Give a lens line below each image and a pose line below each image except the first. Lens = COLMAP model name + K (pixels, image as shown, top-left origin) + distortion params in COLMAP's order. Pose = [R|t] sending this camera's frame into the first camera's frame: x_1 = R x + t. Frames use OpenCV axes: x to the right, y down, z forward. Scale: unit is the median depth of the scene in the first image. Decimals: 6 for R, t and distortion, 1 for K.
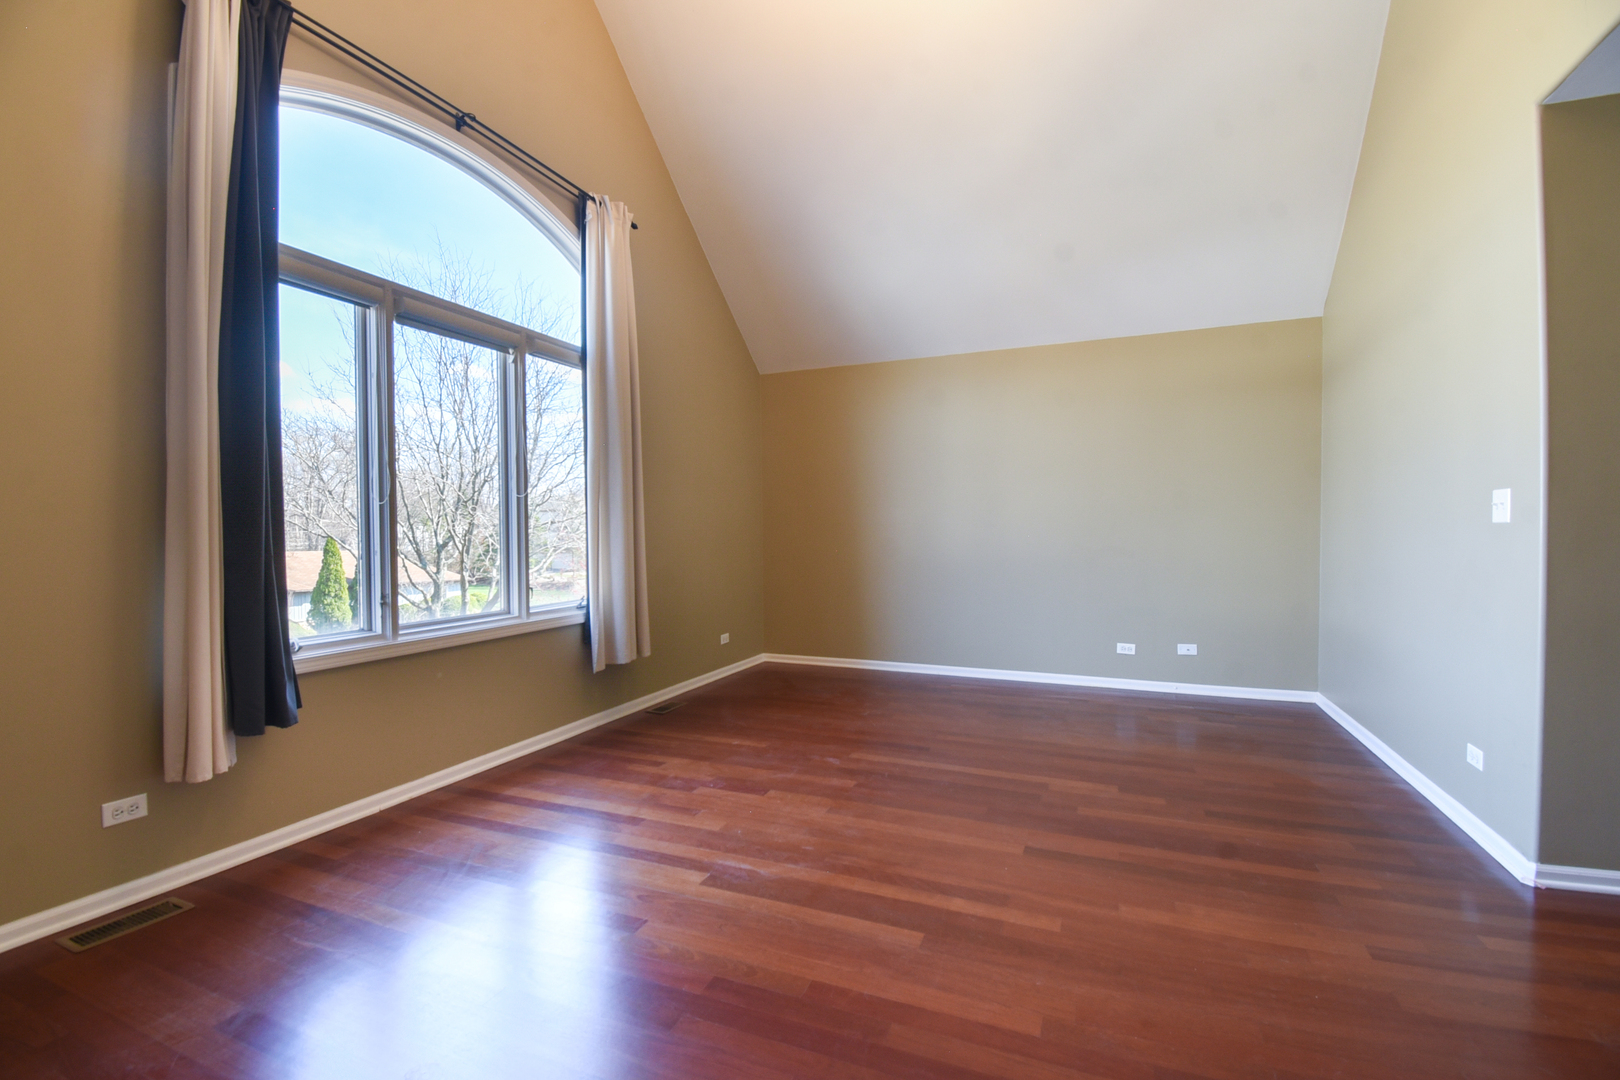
lens RADIAL K [[710.8, 0, 804.4], [0, 710.8, 544.4], [0, 0, 1]] dist [0.002678, -0.001873]
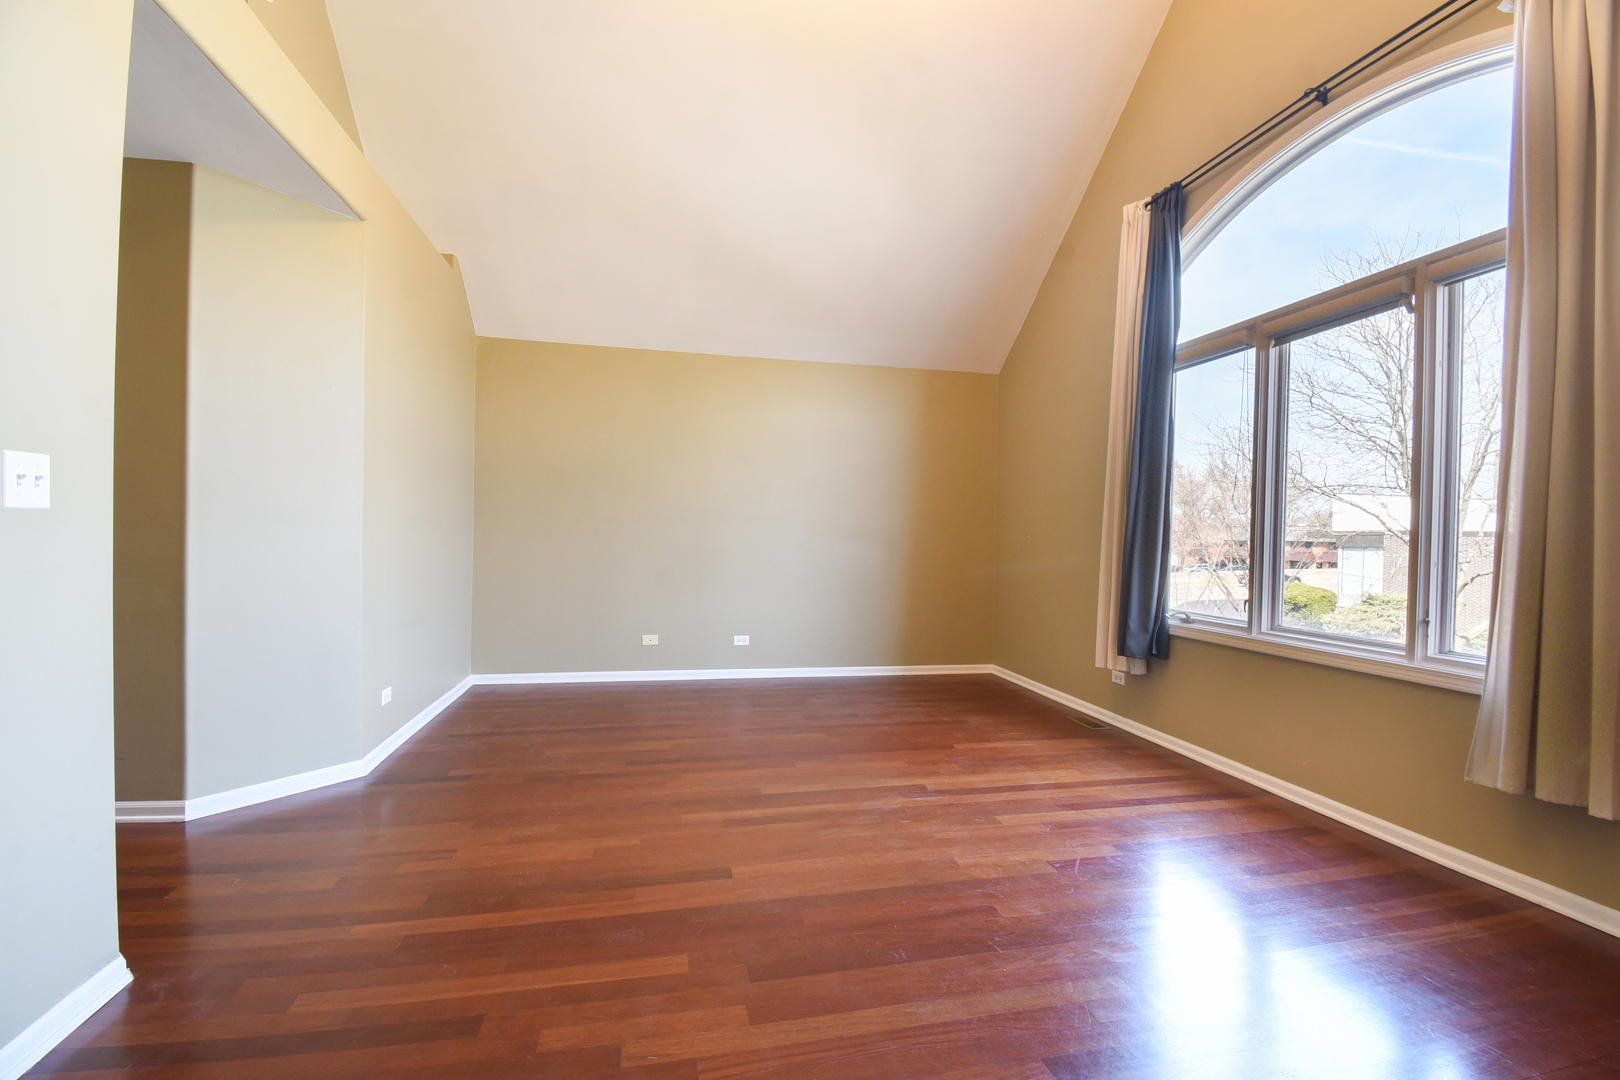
lens RADIAL K [[710.8, 0, 808.0], [0, 710.8, 536.6], [0, 0, 1]] dist [0.002678, -0.001873]
pose [[-0.818246, -0.007118, -0.574823, 0.737151], [-0.023390, 0.999508, 0.020918, -0.032096], [0.574391, 0.030561, -0.818010, 1.737414]]
